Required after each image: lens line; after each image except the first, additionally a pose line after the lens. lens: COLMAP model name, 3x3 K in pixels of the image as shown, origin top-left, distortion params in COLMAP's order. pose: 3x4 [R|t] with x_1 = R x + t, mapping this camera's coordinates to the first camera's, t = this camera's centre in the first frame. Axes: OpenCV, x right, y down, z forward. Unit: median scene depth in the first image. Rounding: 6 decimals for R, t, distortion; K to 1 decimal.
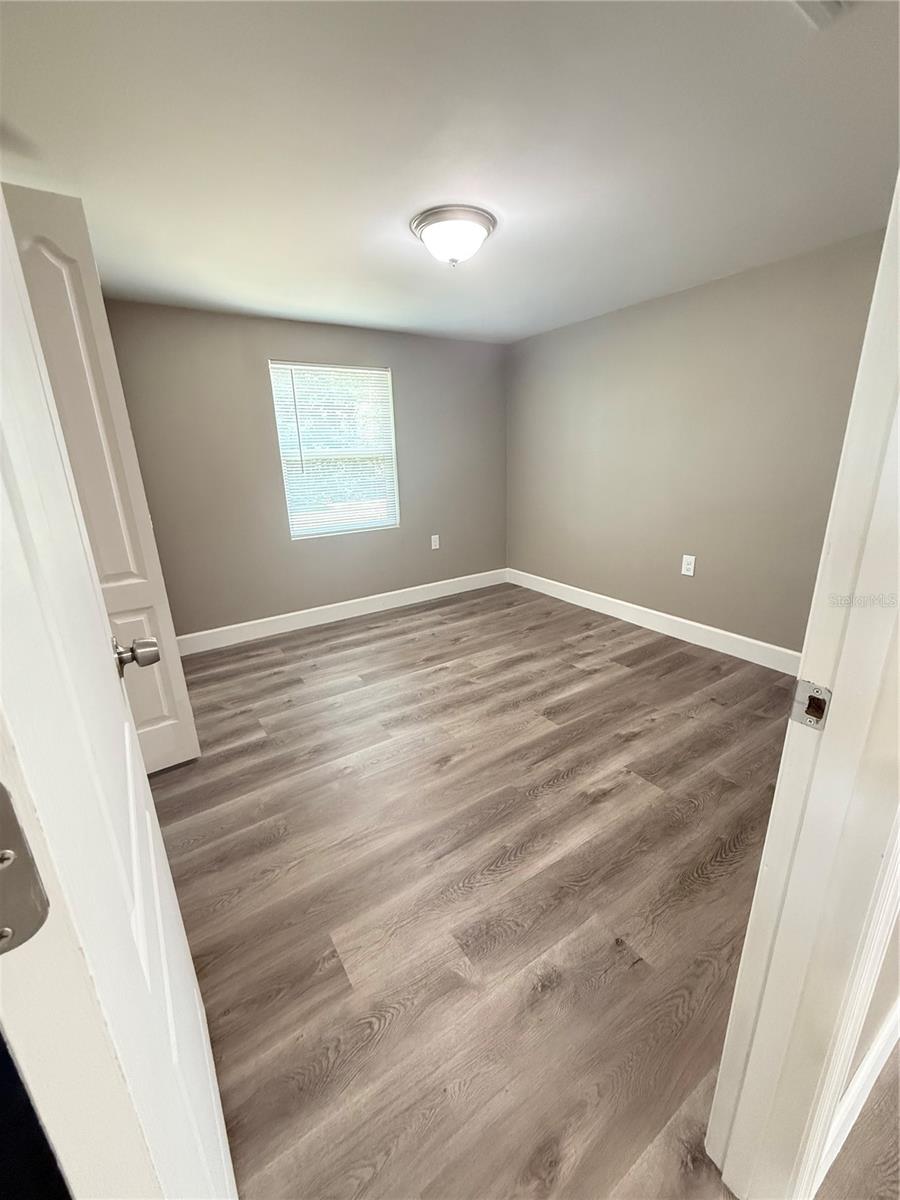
lens RADIAL K [[482.0, 0, 450.5], [0, 482.0, 599.1], [0, 0, 1]] dist [0.000199, 0.000306]
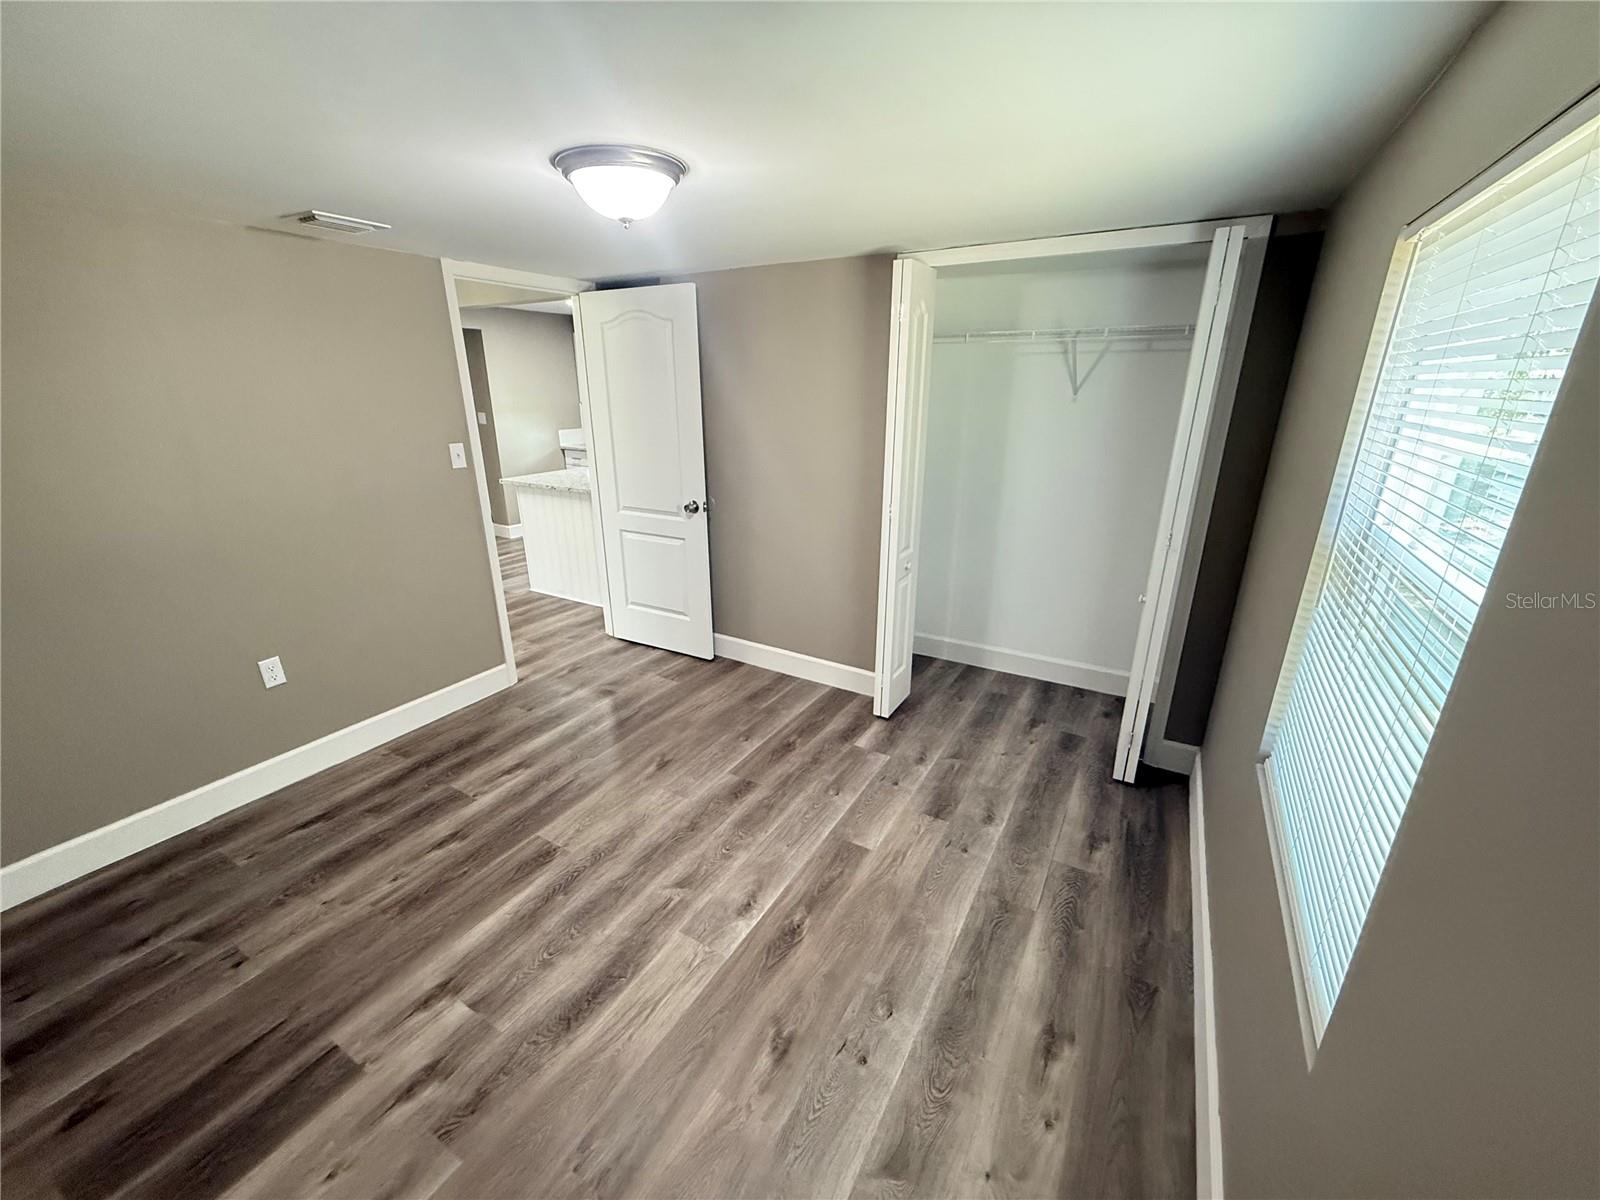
lens RADIAL K [[642.7, 0, 800.0], [0, 642.7, 599.6], [0, 0, 1]] dist [0.000199, 0.000306]
pose [[-0.892941, 0.173805, -0.415268, 0.178784], [-0.104755, 0.816917, 0.567162, -0.587244], [0.437816, 0.549943, -0.711252, 1.463180]]
